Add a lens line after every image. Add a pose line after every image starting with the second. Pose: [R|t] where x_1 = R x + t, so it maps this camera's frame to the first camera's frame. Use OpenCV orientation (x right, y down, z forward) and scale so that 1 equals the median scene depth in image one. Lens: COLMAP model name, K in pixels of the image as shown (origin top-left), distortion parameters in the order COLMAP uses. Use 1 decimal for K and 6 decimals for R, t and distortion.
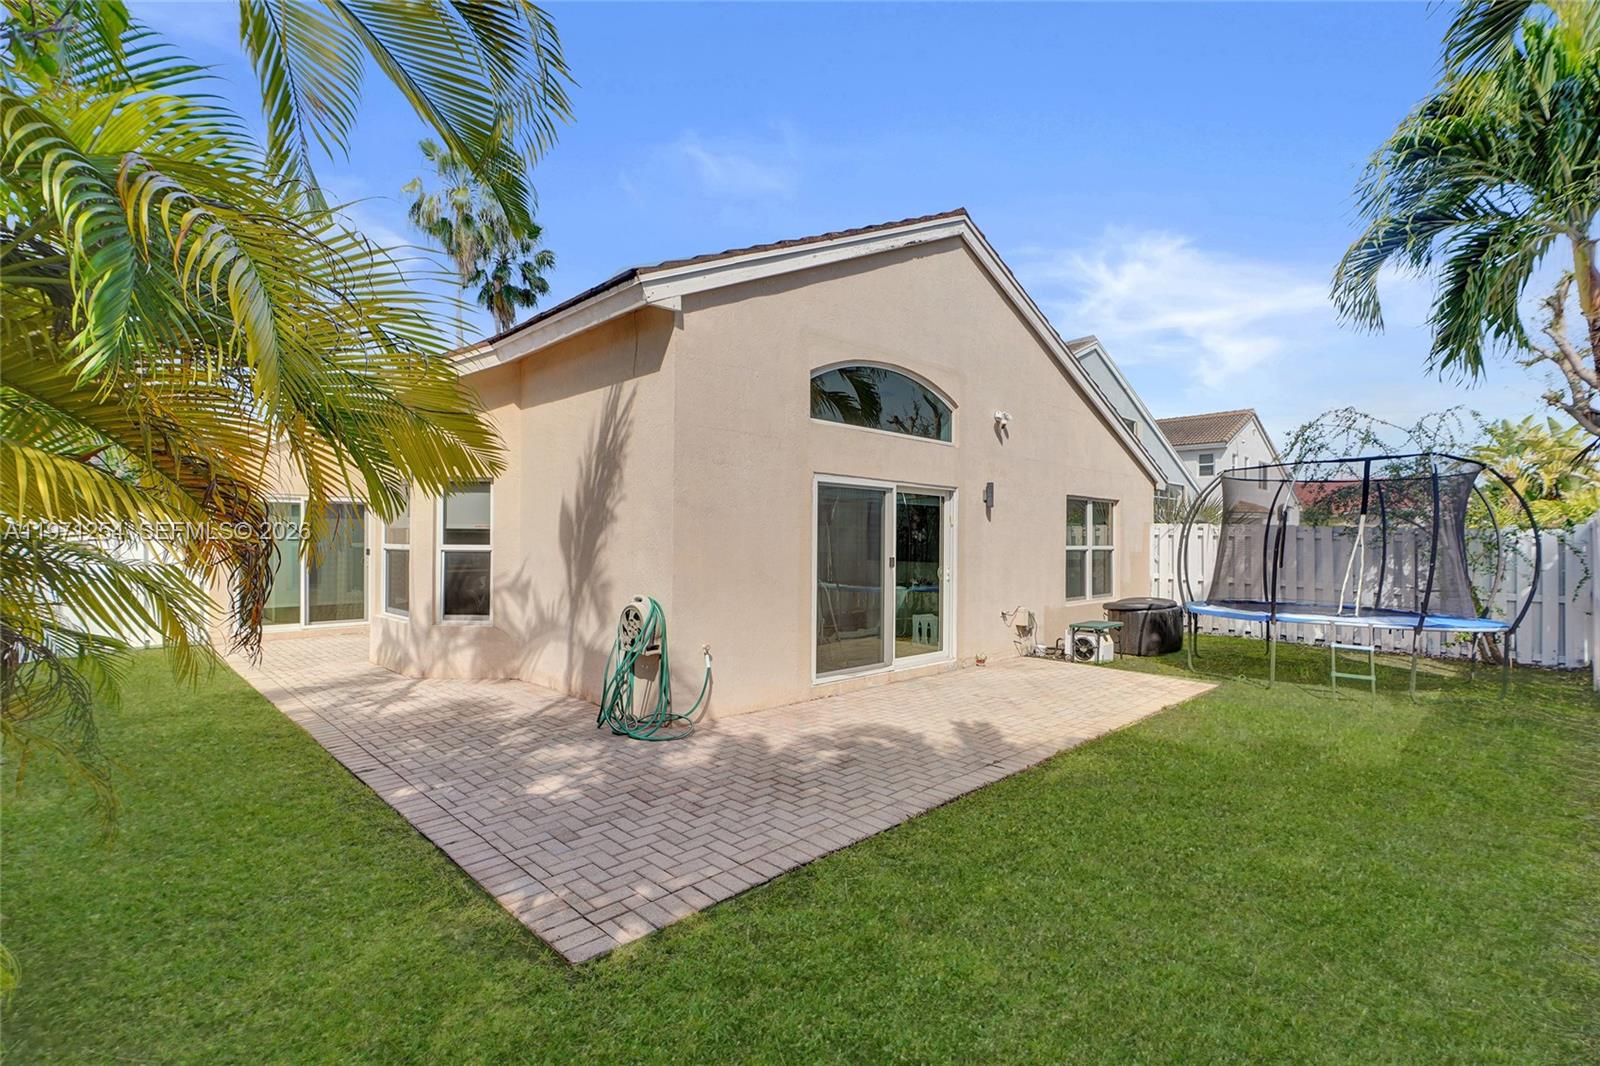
lens RADIAL K [[720.8, 0, 793.3], [0, 720.8, 540.6], [0, 0, 1]] dist [0.001841, 0.003691]
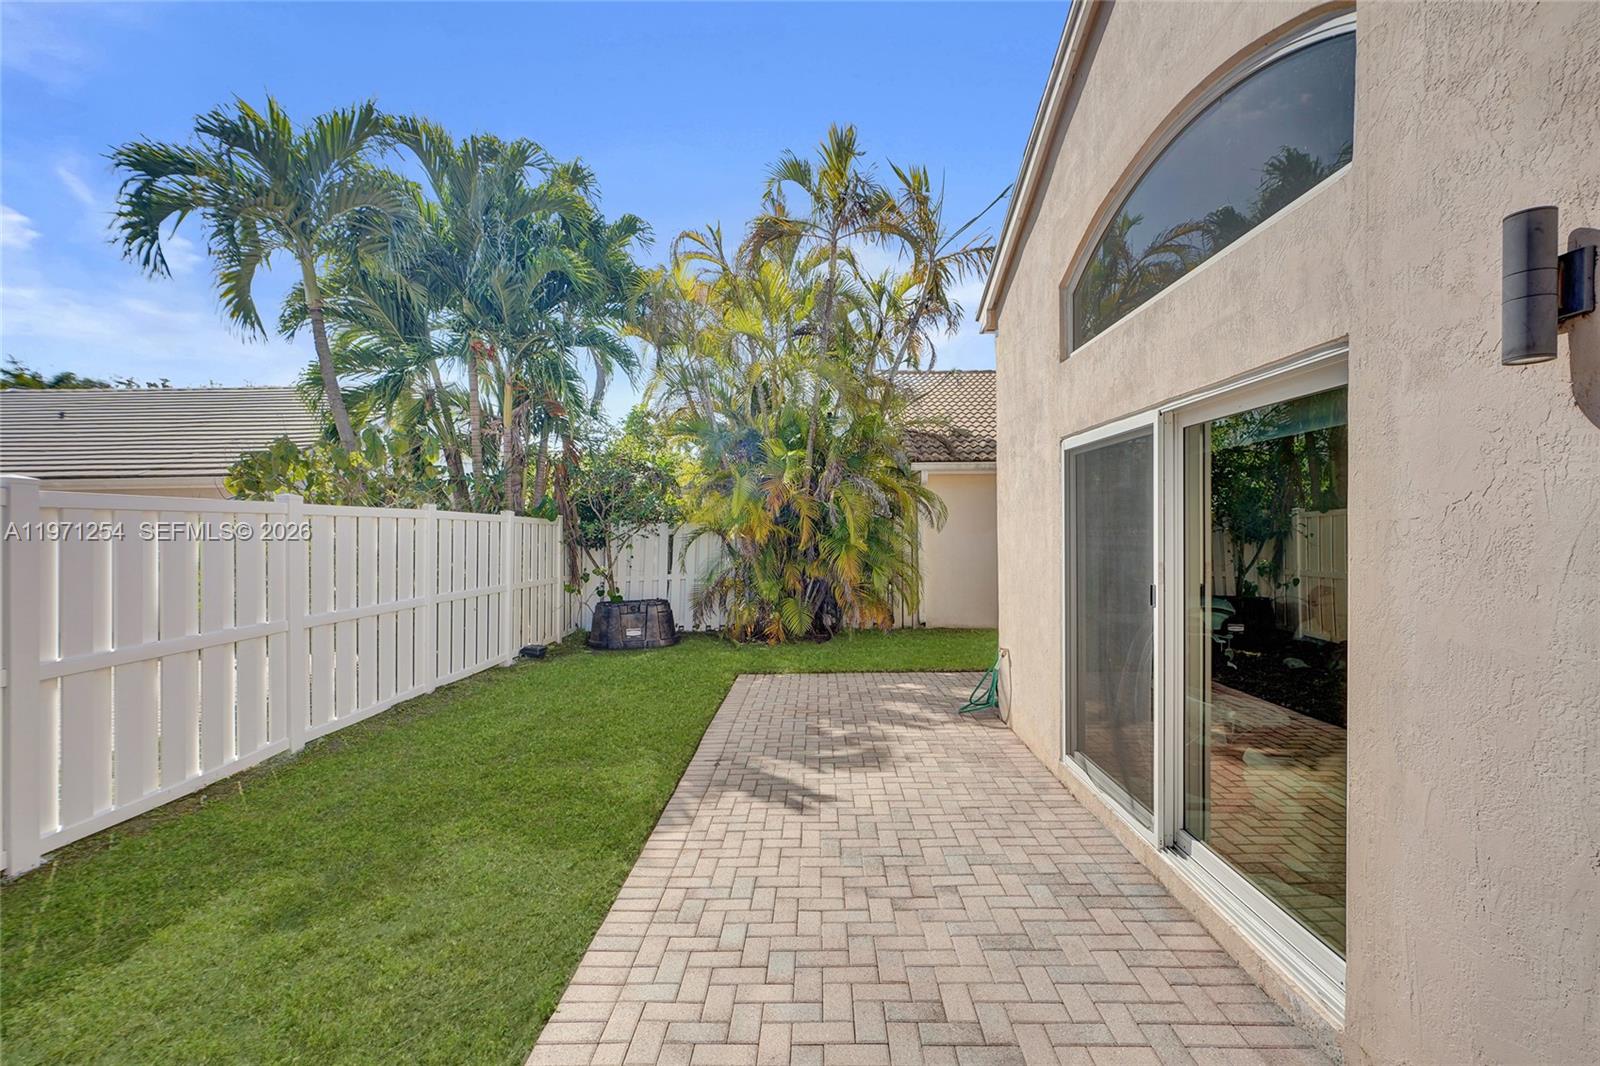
lens RADIAL K [[720.8, 0, 794.1], [0, 720.8, 533.2], [0, 0, 1]] dist [0.001841, 0.003691]
pose [[-0.721196, 0.011072, -0.692642, 0.917583], [0.019996, 0.999788, -0.004838, -0.005932], [0.692442, -0.017340, -0.721265, 1.848721]]
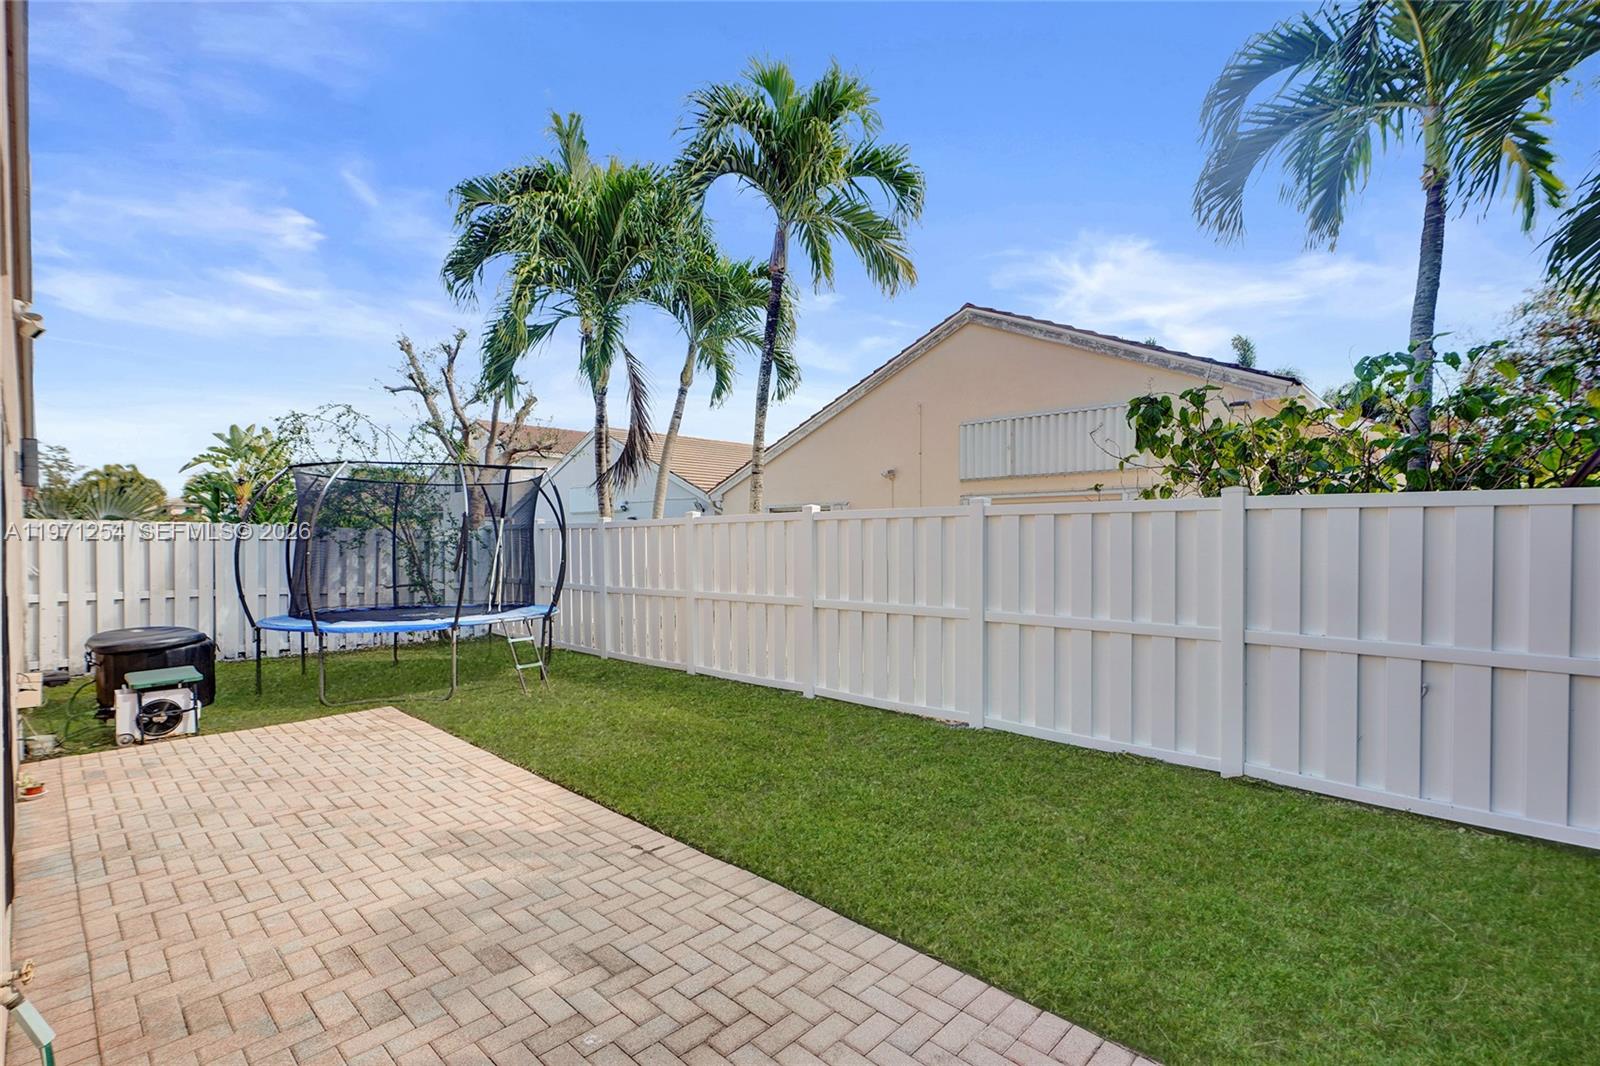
lens RADIAL K [[720.8, 0, 794.7], [0, 720.8, 545.3], [0, 0, 1]] dist [0.001841, 0.003691]
pose [[-0.041104, -0.009111, 0.999113, -0.485918], [-0.004452, 0.999950, 0.008935, -0.015484], [-0.999145, -0.004081, -0.041143, 0.892664]]
